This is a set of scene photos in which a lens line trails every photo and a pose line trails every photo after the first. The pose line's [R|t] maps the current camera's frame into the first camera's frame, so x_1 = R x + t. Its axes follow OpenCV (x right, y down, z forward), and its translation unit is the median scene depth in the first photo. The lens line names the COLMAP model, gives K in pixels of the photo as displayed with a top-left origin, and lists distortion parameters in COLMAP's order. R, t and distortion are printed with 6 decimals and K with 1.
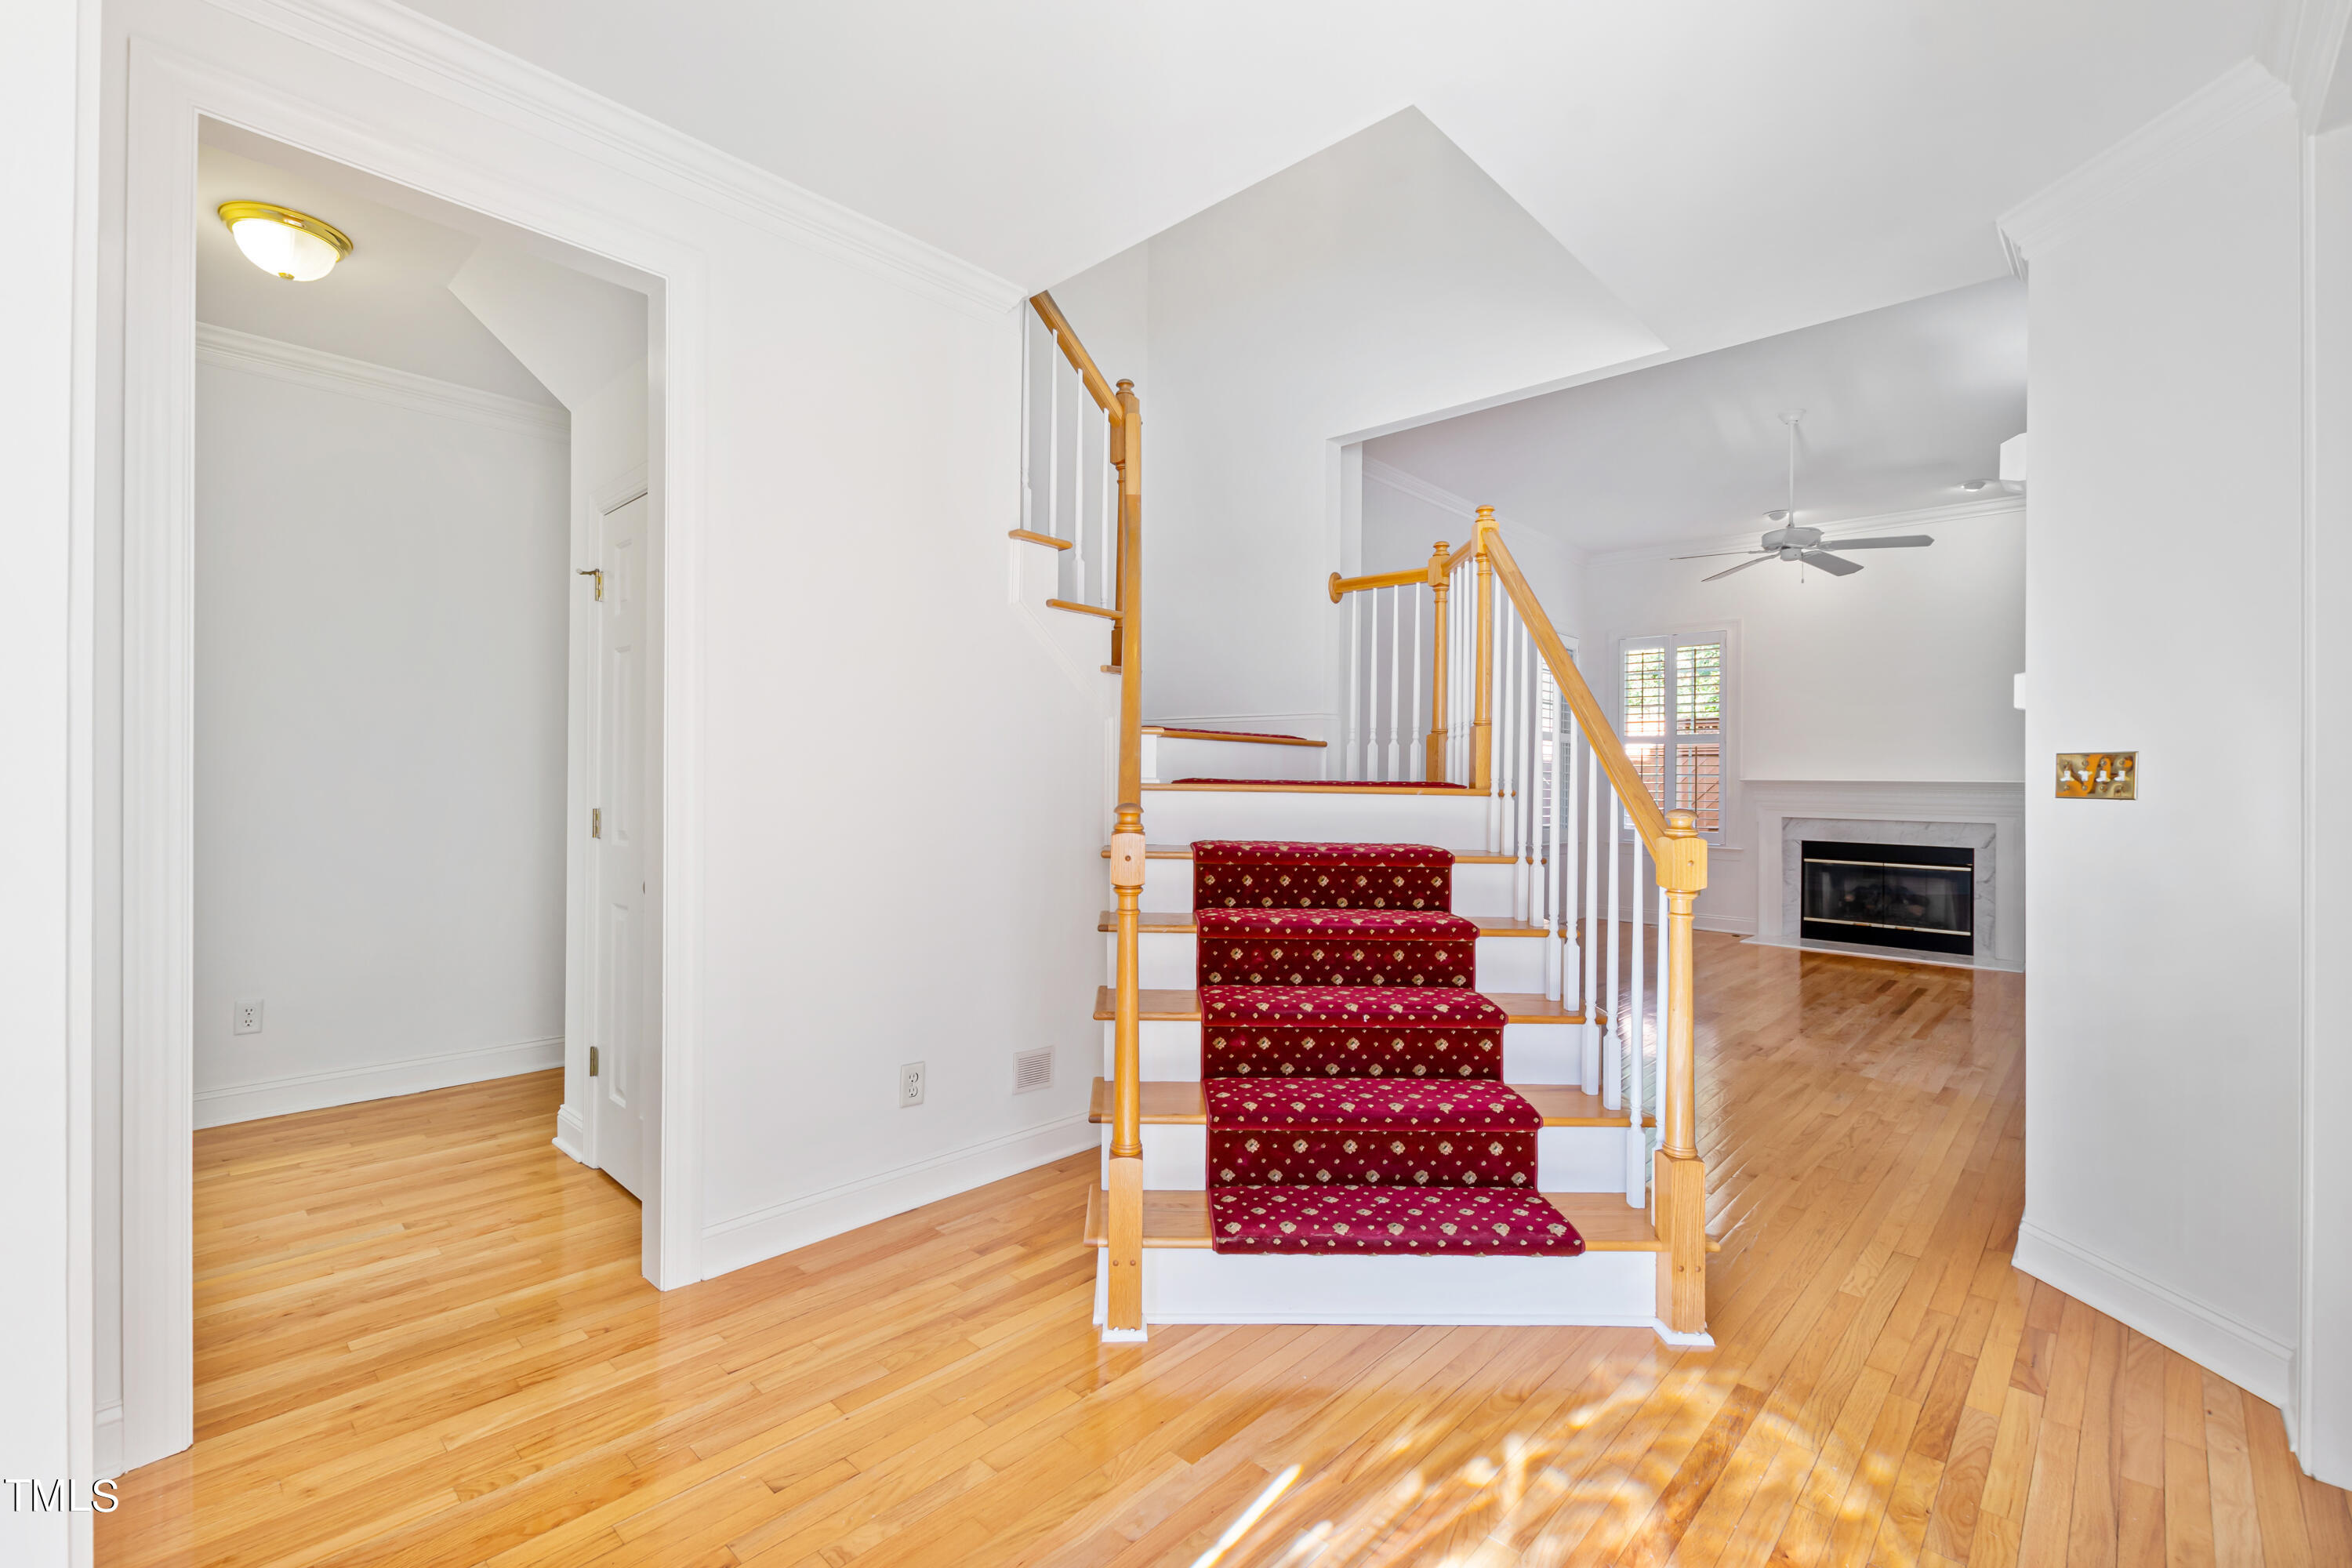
lens RADIAL K [[1022.2, 0, 1138.4], [0, 1022.2, 787.7], [0, 0, 1]] dist [0.000683, -0.000302]
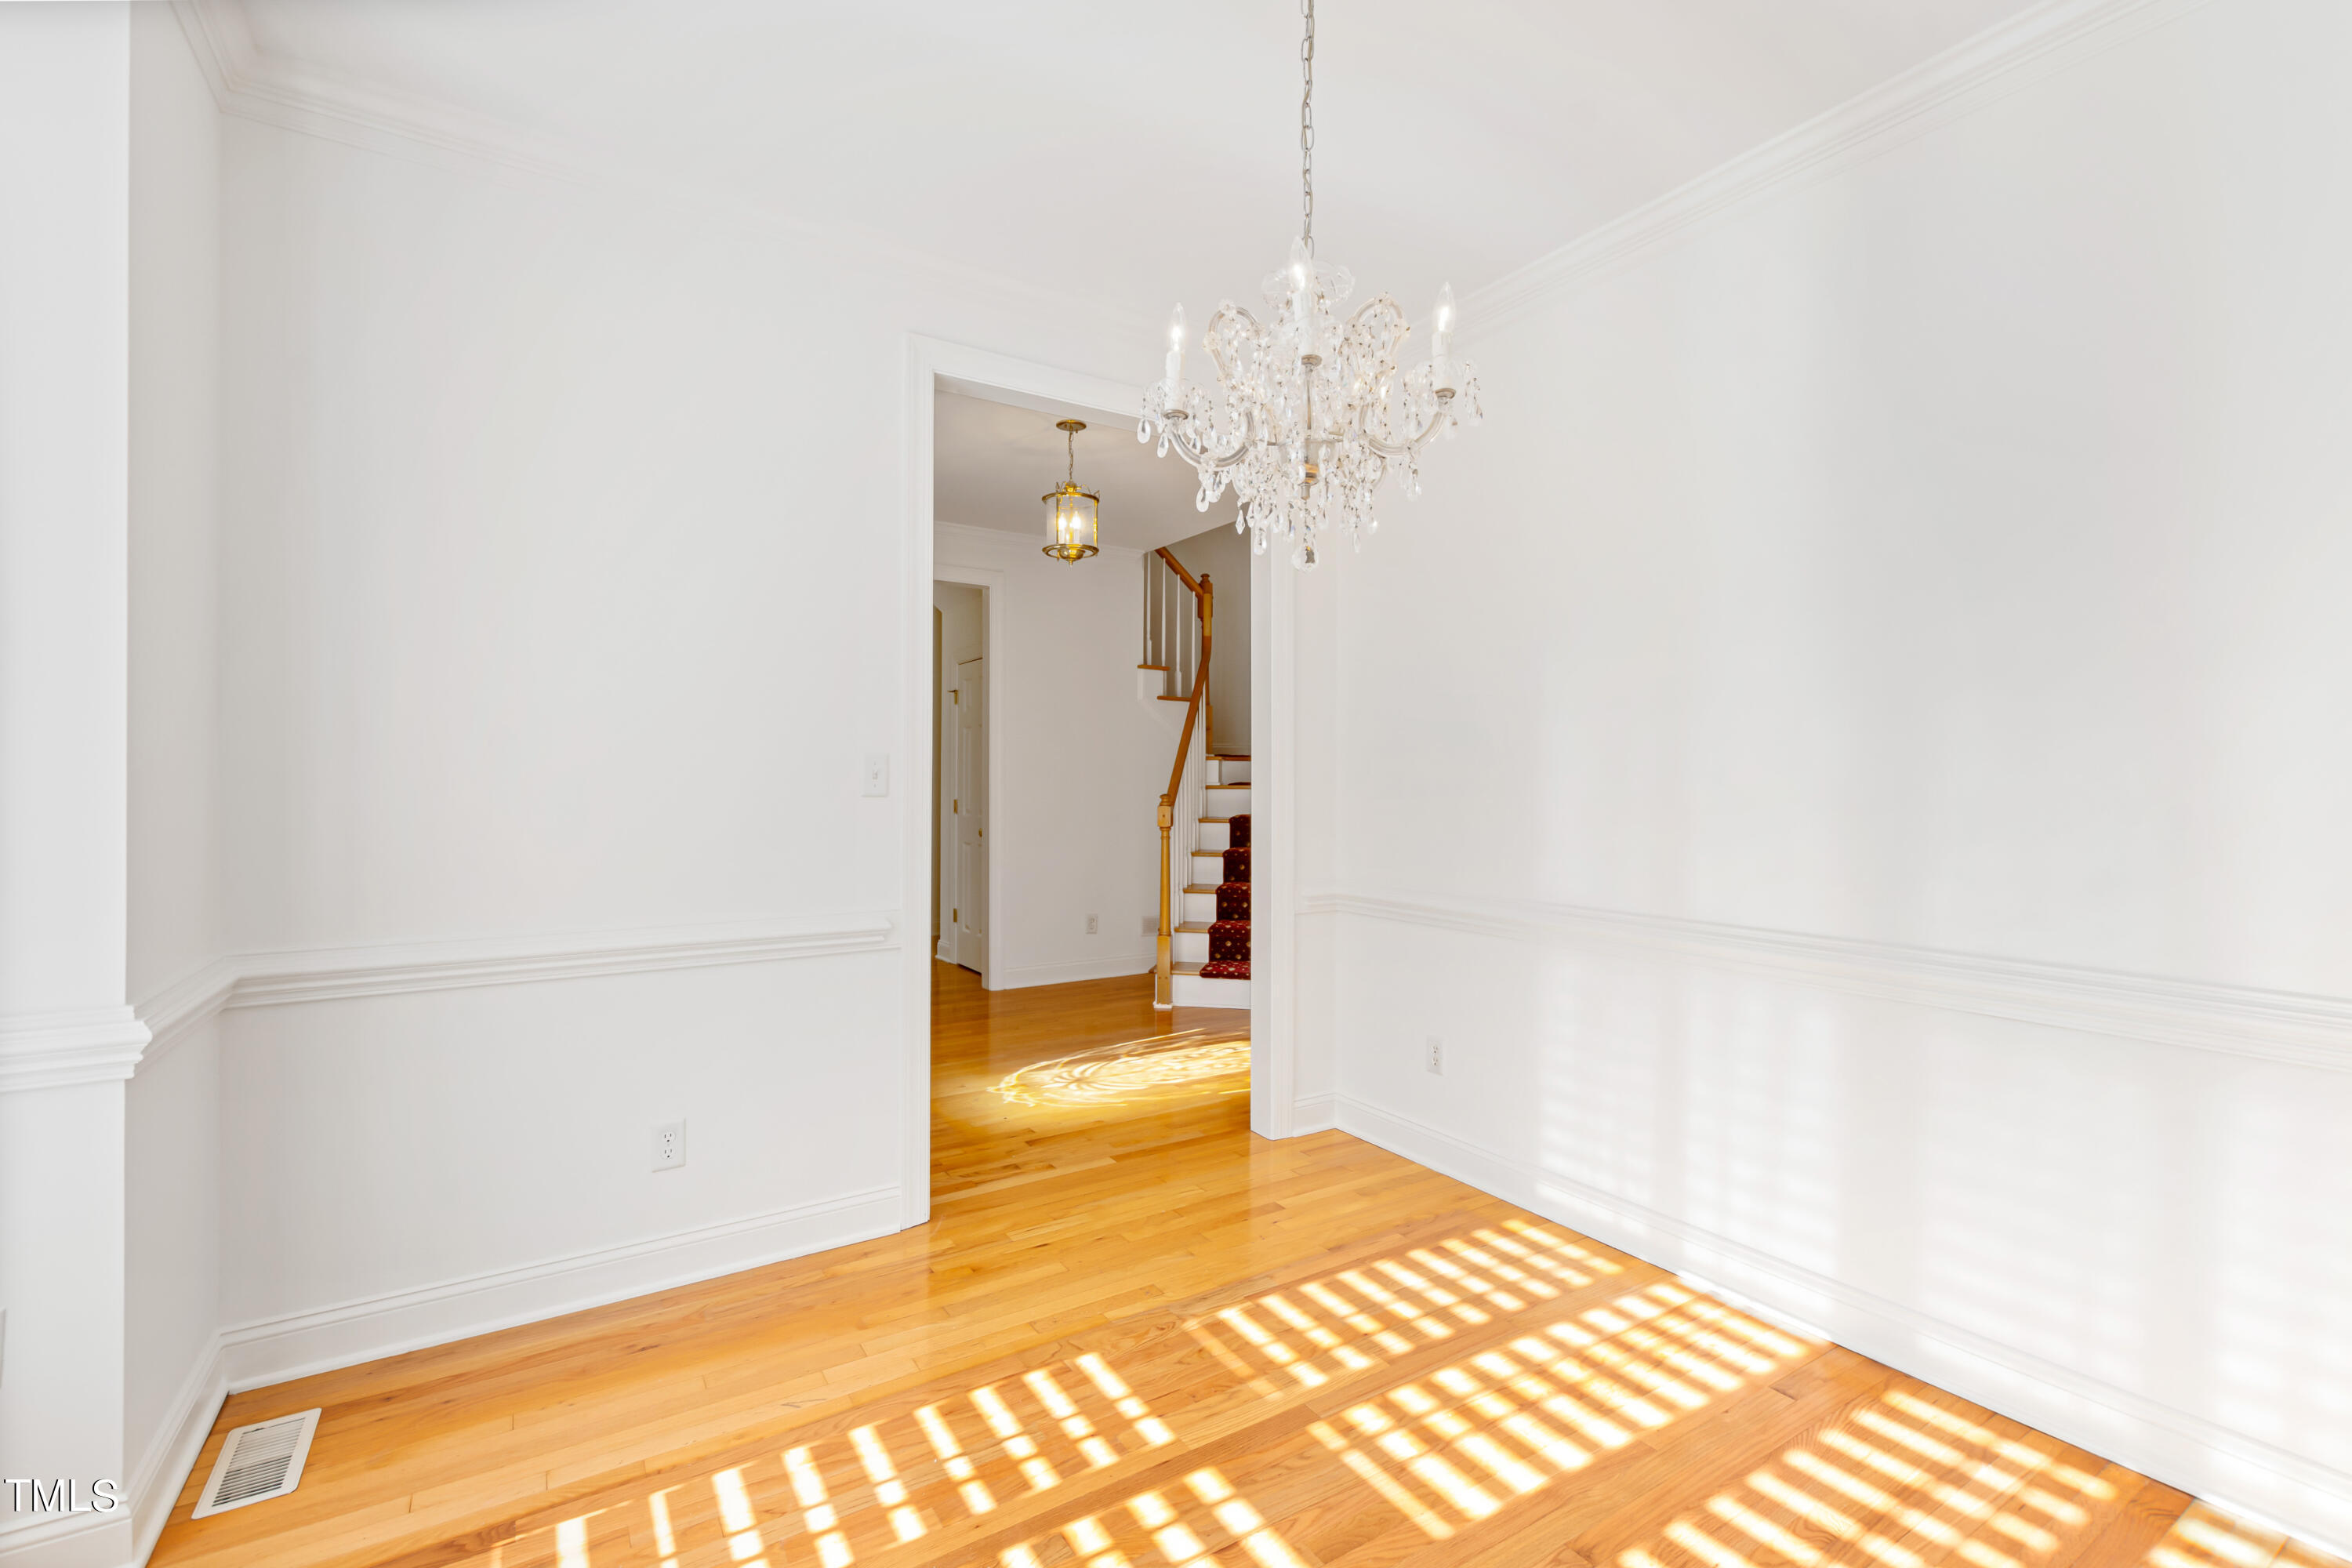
lens RADIAL K [[1024.2, 0, 1165.3], [0, 1024.2, 769.1], [0, 0, 1]] dist [0.010073, -0.000087]
pose [[0.974145, -0.012781, -0.225561, 0.378651], [0.010538, 0.999882, -0.011142, -0.014751], [0.225677, 0.008477, 0.974165, -0.974376]]
